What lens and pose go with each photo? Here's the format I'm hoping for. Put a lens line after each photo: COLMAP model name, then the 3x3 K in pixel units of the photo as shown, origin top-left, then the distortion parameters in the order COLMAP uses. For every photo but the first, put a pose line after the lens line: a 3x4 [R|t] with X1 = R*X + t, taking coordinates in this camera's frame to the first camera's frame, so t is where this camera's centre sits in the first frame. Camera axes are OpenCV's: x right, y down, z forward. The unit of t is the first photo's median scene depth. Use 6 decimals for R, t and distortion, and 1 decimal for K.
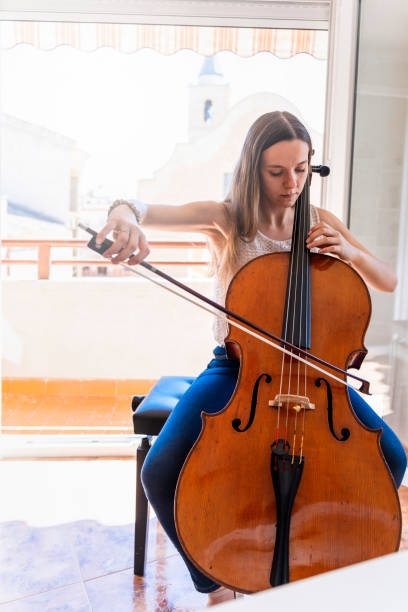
lens RADIAL K [[475.3, 0, 216.4], [0, 475.3, 337.2], [0, 0, 1]] dist [-0.005837, -0.001815]
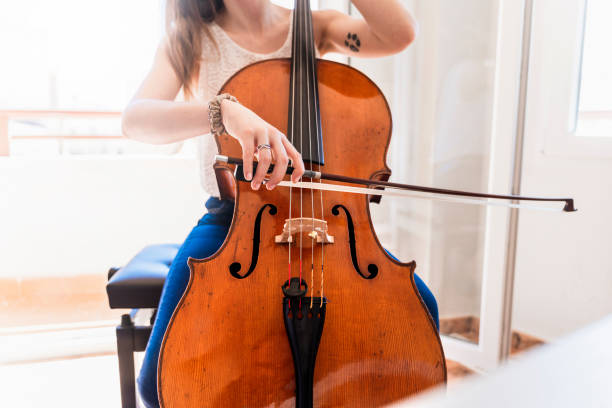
lens RADIAL K [[475.3, 0, 306.3], [0, 475.3, 247.9], [0, 0, 1]] dist [-0.005837, -0.001815]
pose [[0.981501, -0.064250, 0.180357, 0.018394], [0.057986, 0.997524, 0.039797, 0.124553], [-0.182467, -0.028602, 0.982796, 0.227350]]
